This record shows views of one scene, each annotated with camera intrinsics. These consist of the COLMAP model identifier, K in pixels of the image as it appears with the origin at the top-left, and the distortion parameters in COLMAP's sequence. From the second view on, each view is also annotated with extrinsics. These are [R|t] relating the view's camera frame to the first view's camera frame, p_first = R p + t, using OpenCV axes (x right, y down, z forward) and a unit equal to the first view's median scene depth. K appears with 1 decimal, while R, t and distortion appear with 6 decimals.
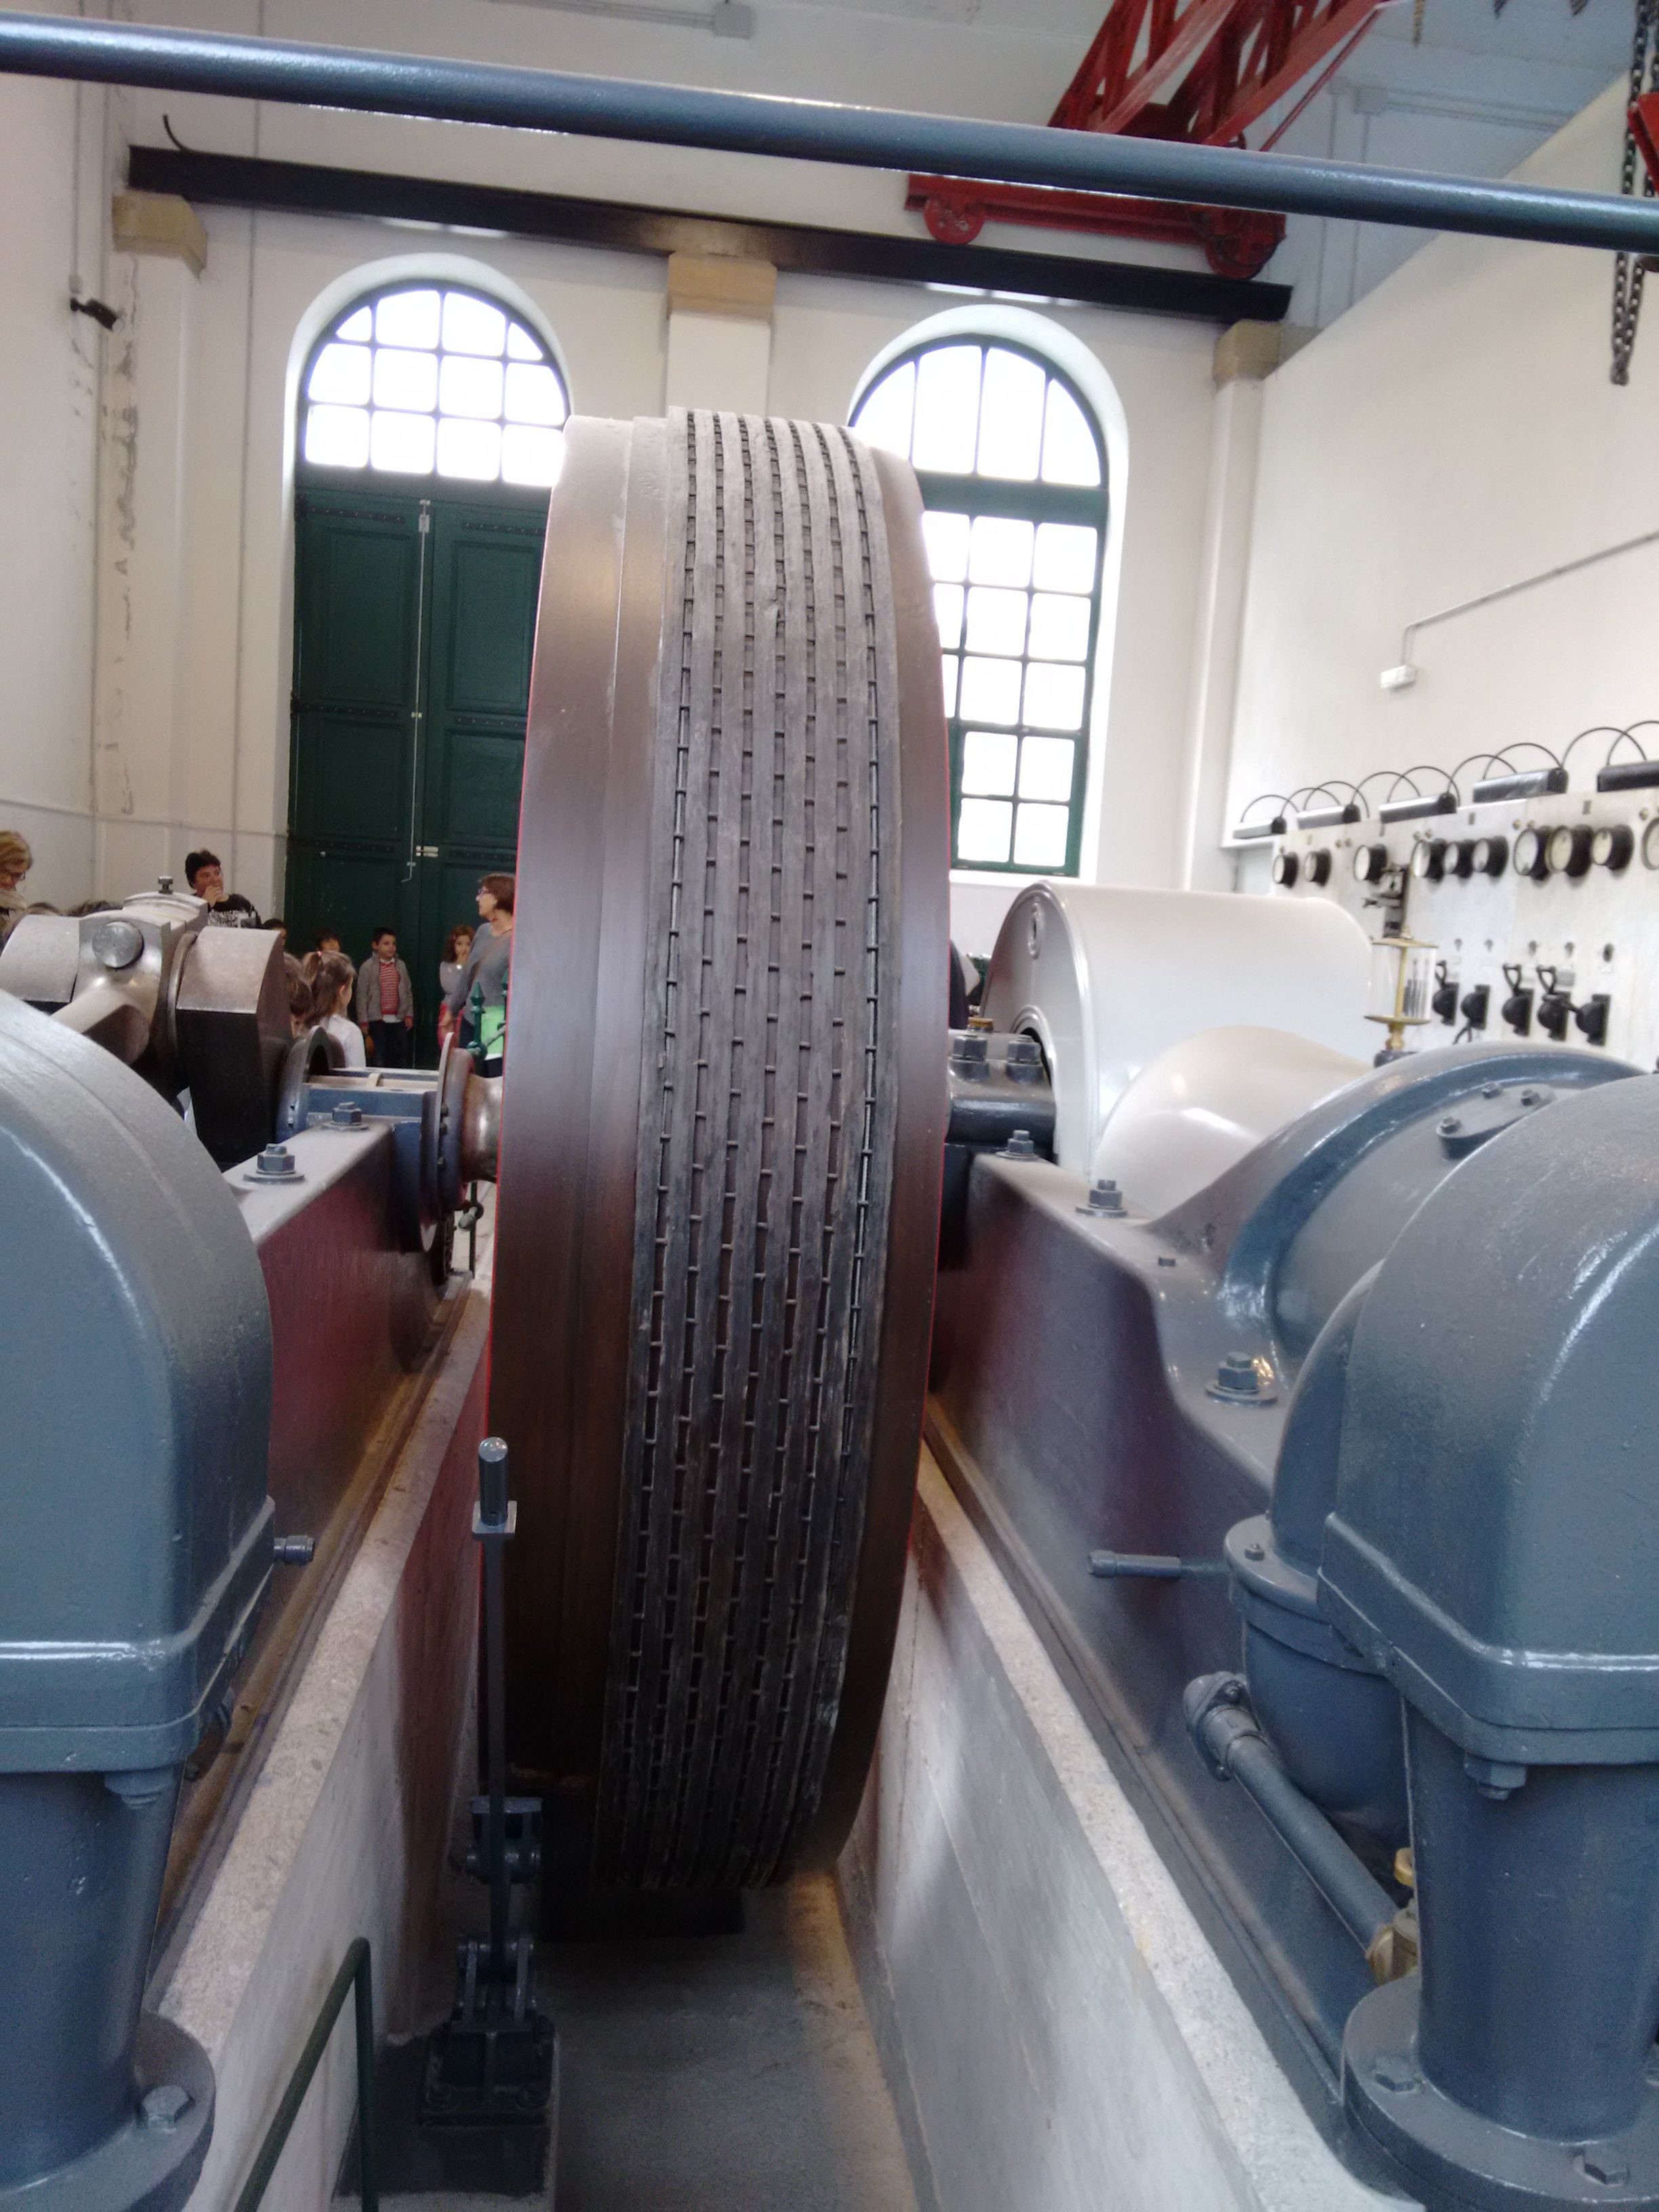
lens RADIAL K [[1667.7, 0, 840.7], [0, 1667.7, 1139.0], [0, 0, 1]] dist [0.012454, -0.033113]
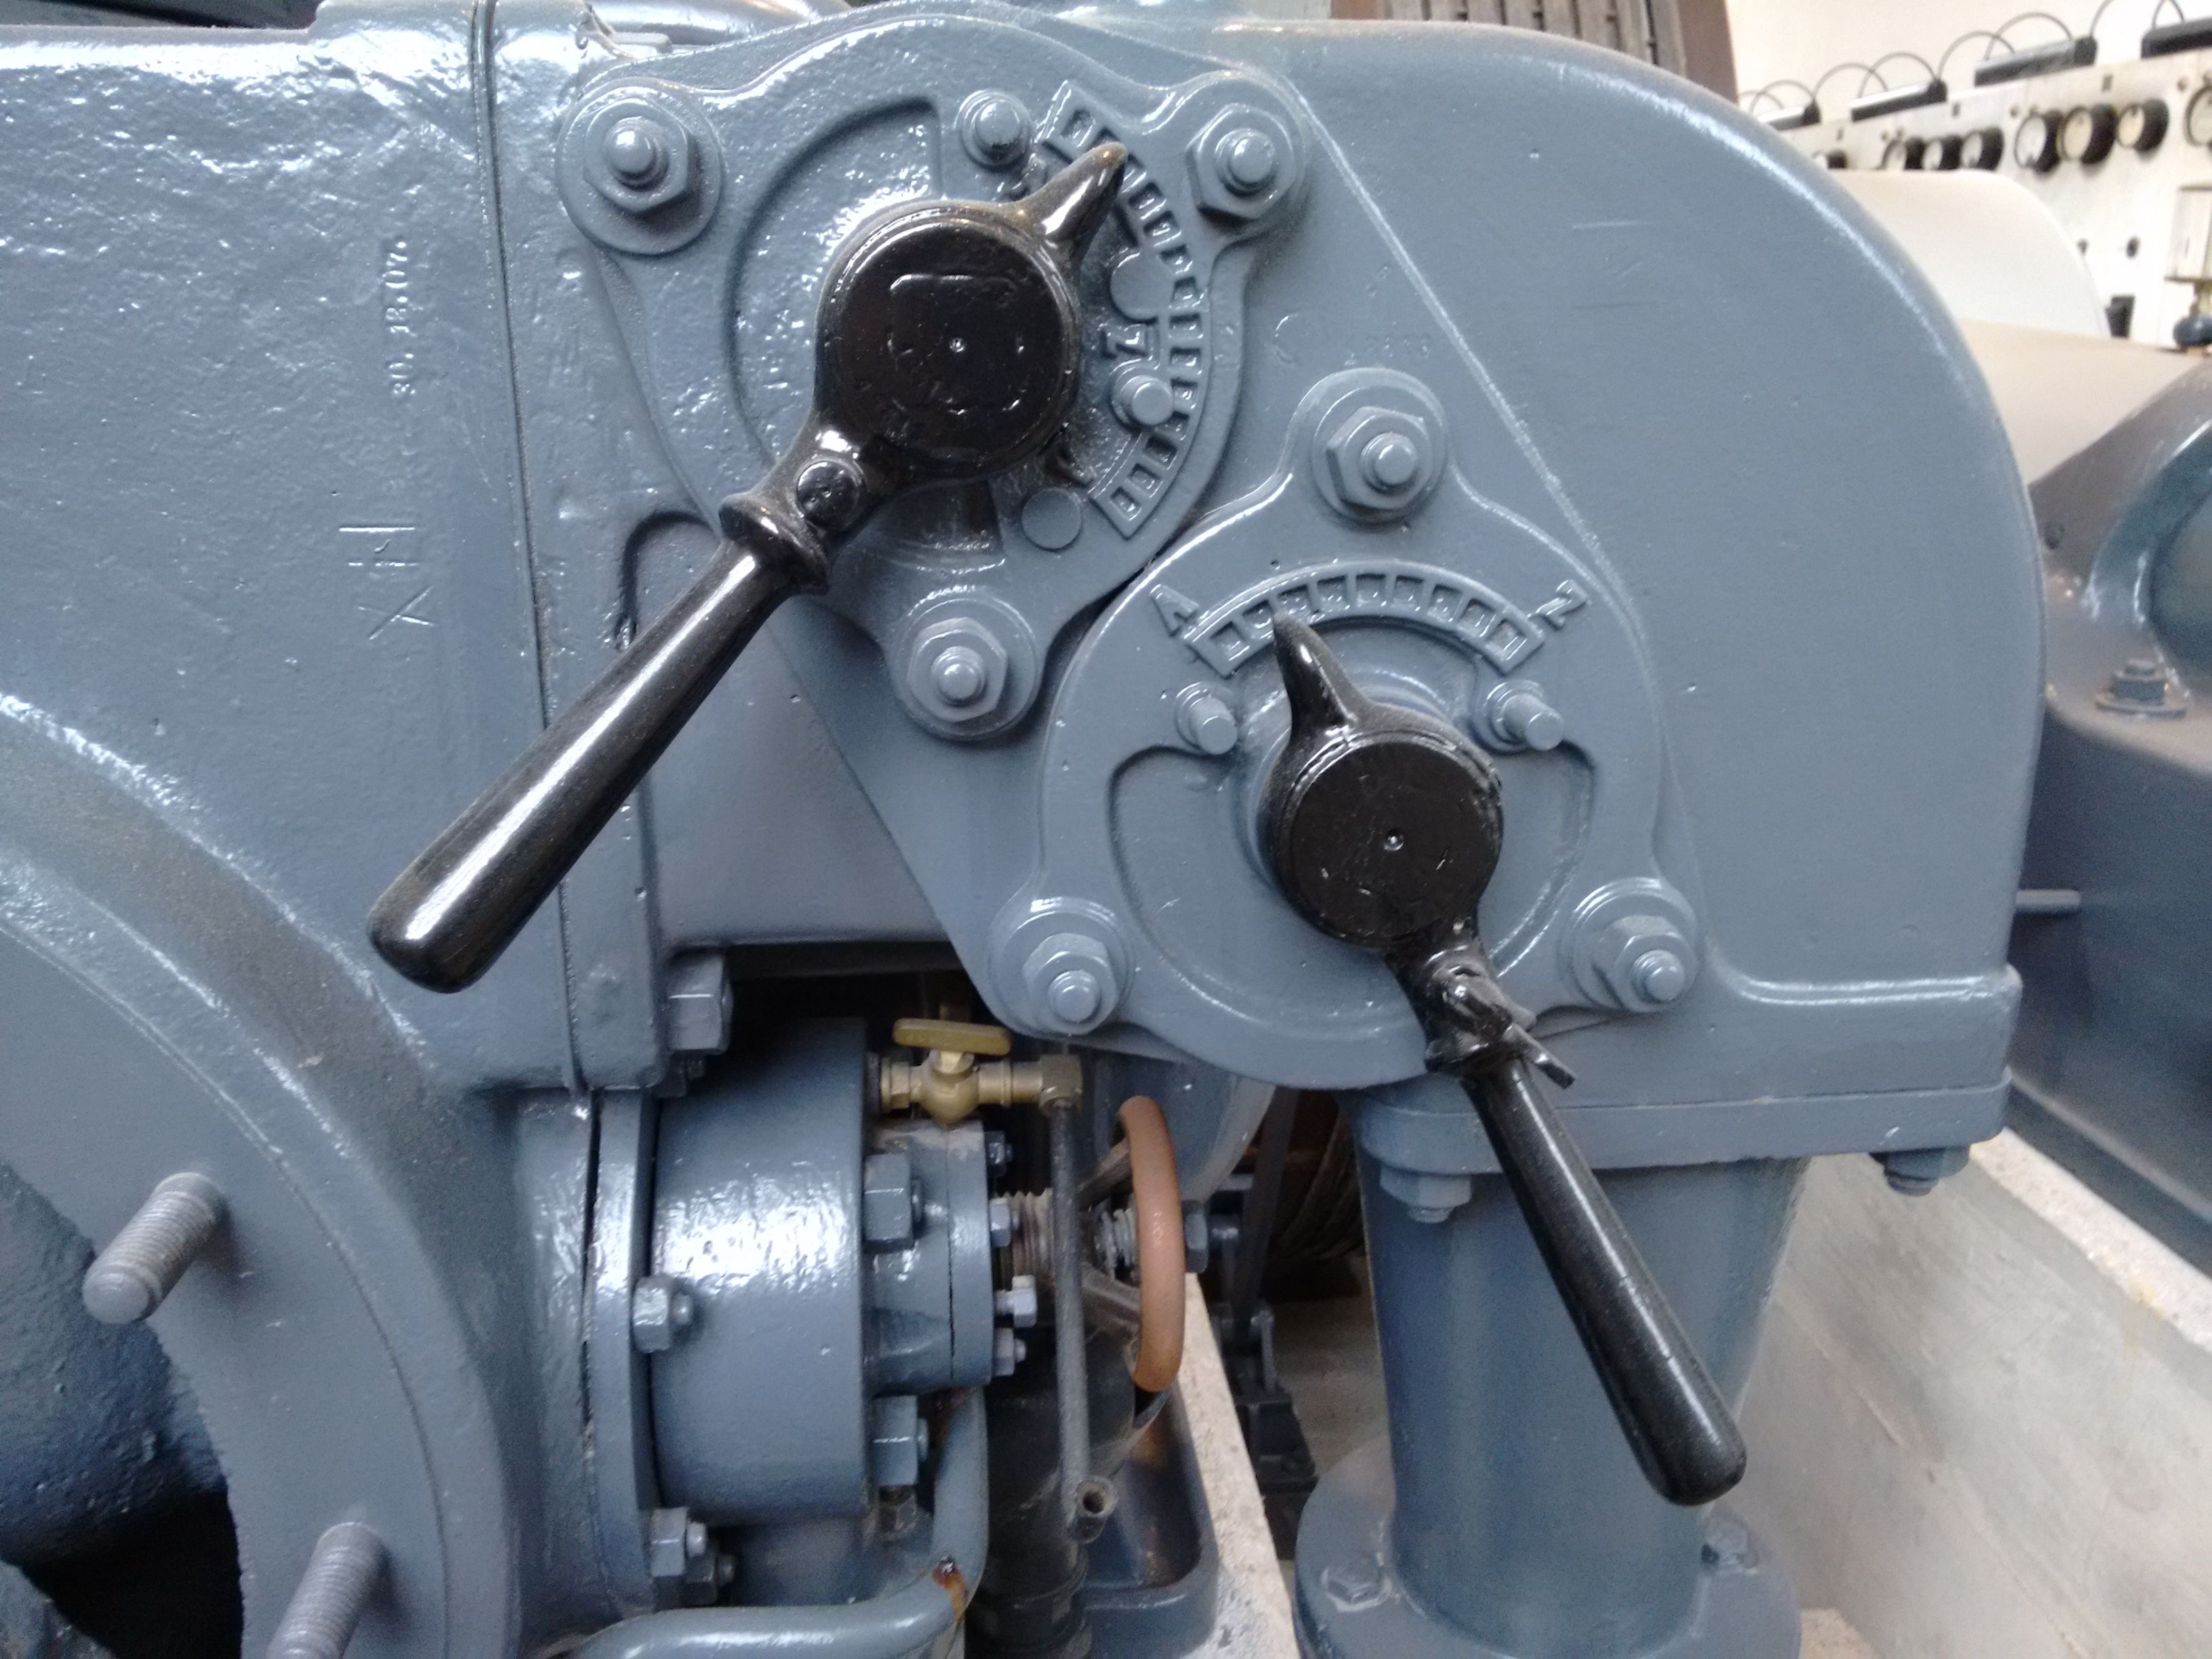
lens RADIAL K [[1667.7, 0, 1106.0], [0, 1667.7, 829.5], [0, 0, 1]] dist [0.012454, -0.033113]
pose [[0.997501, -0.055866, -0.043256, -0.076149], [0.062538, 0.983009, 0.172577, 0.008817], [0.032880, -0.174851, 0.984046, 0.029587]]
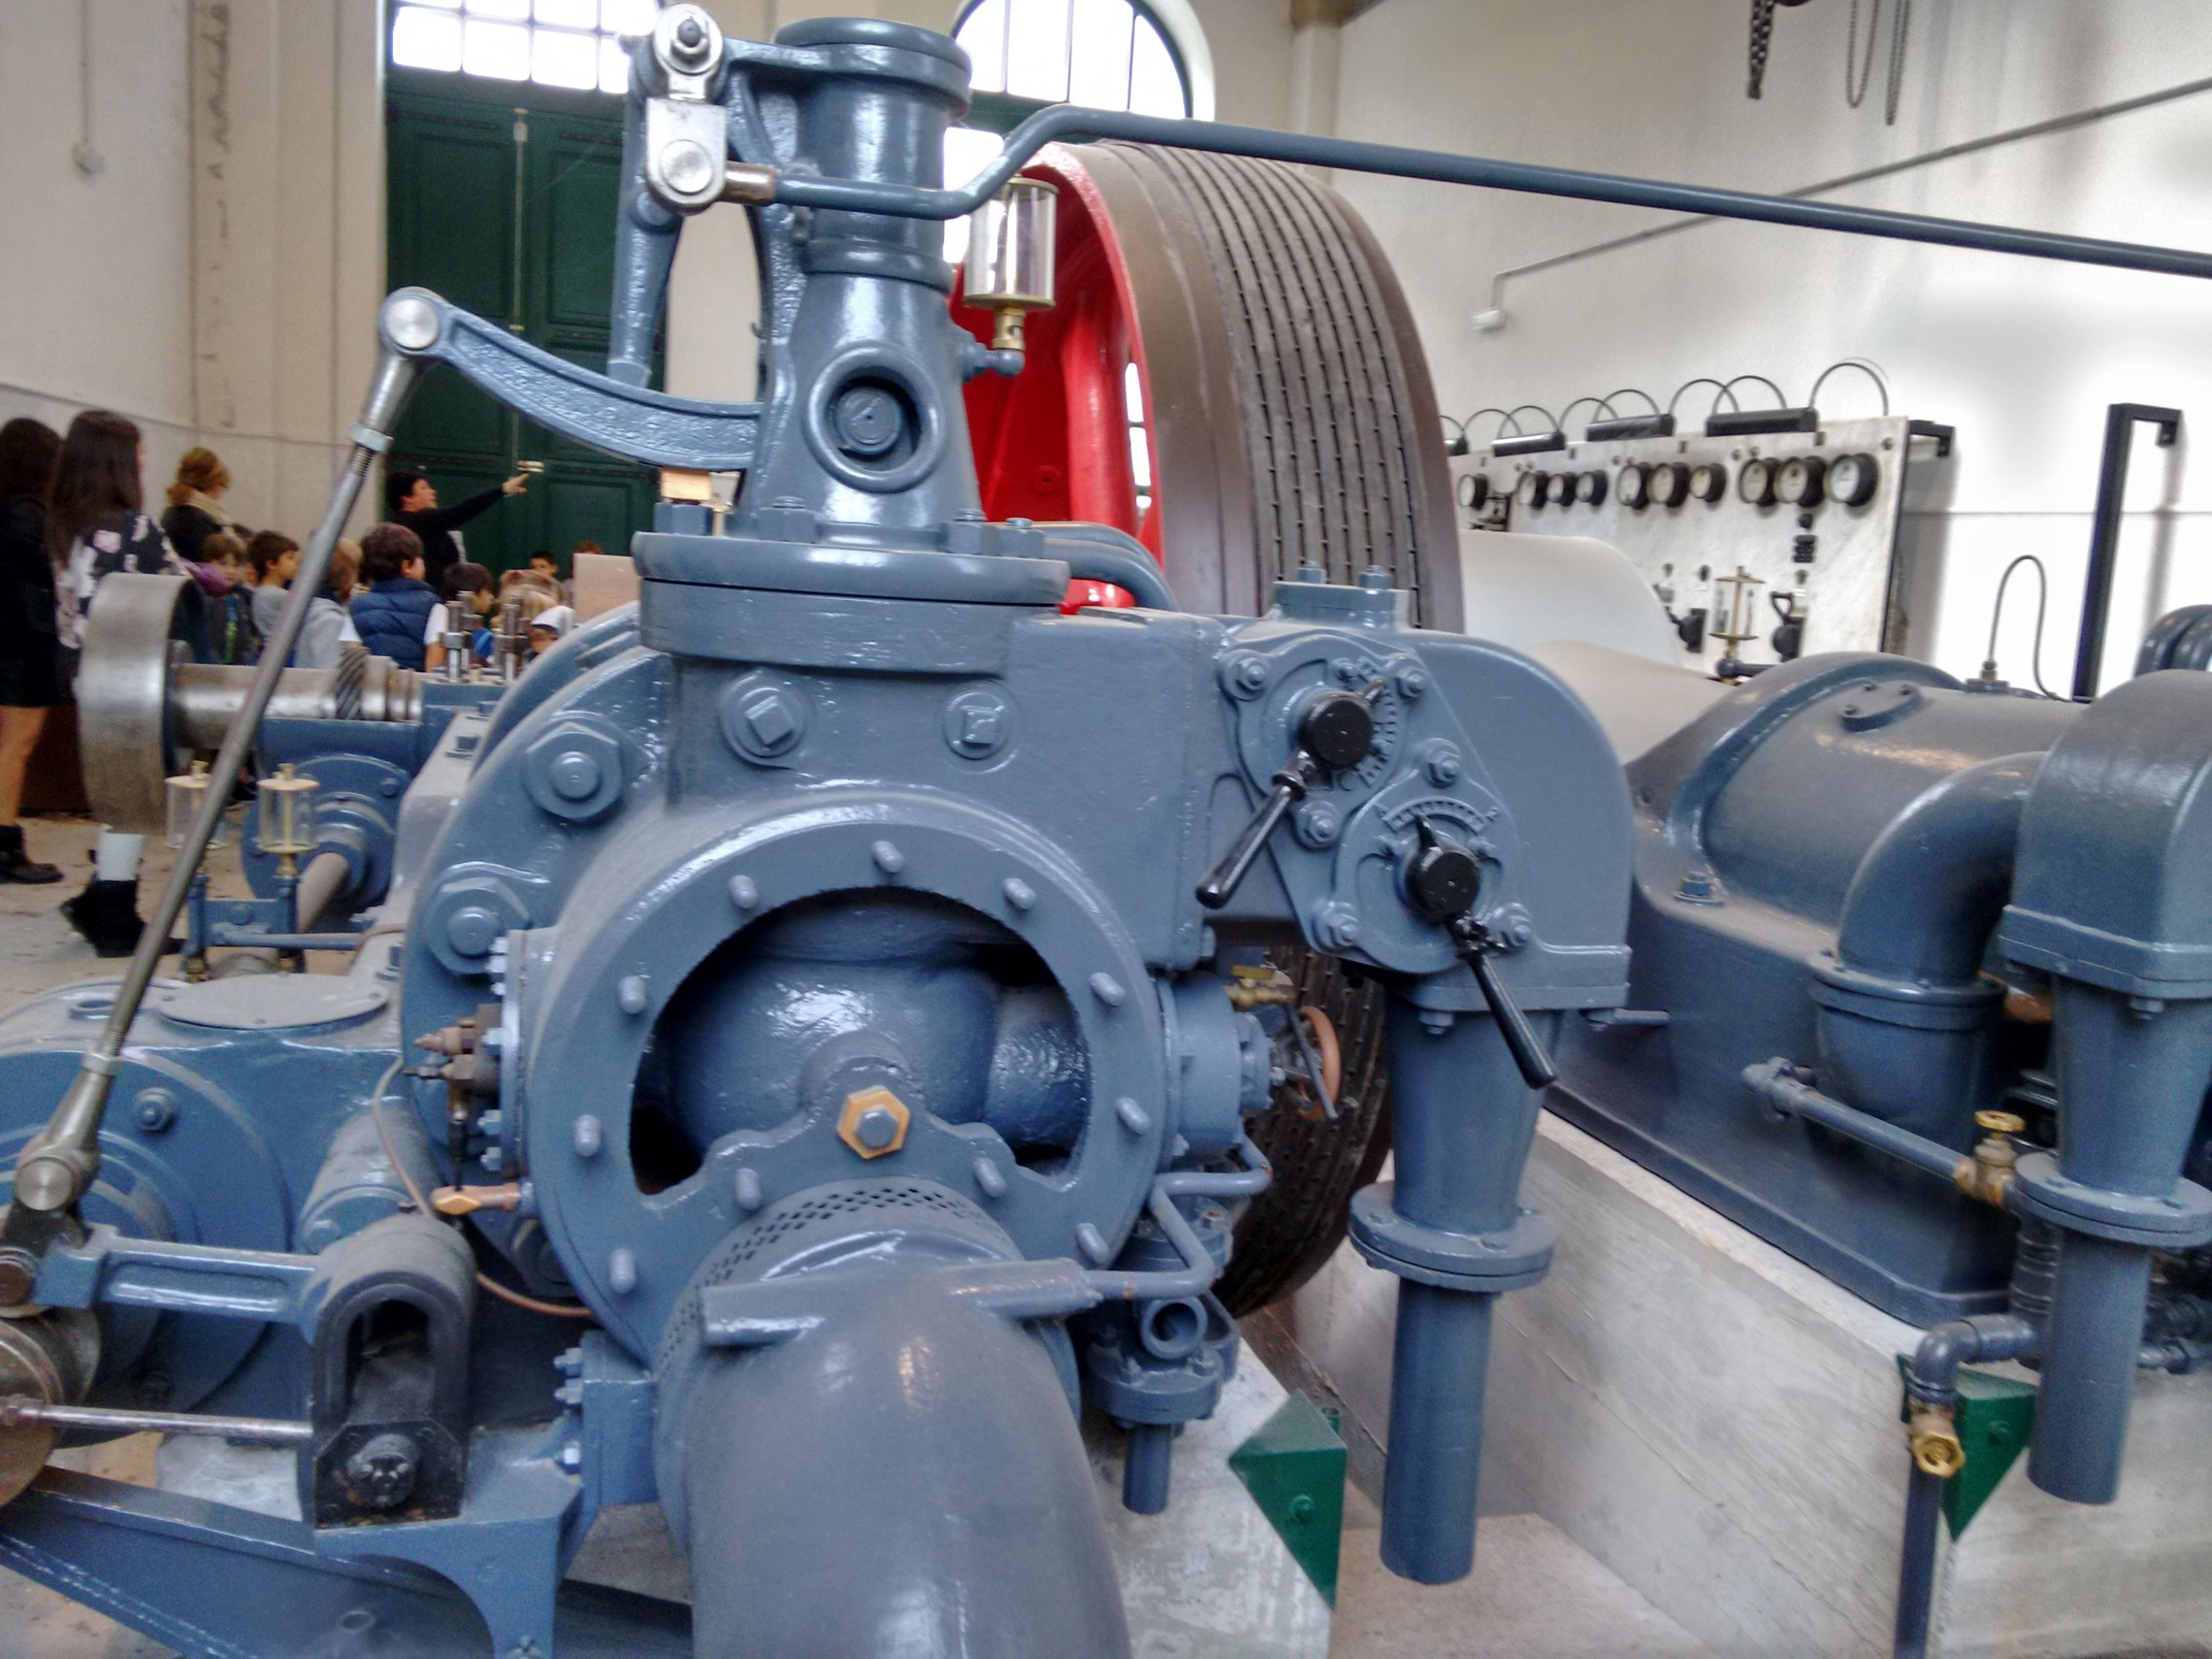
lens RADIAL K [[1660.6, 0, 1106.0], [0, 1660.6, 829.5], [0, 0, 1]] dist [0.039283, -0.065902]
pose [[0.987521, -0.025197, 0.155456, -0.138903], [0.017819, 0.998656, 0.048669, 0.003735], [-0.156473, -0.045292, 0.986643, -0.097751]]
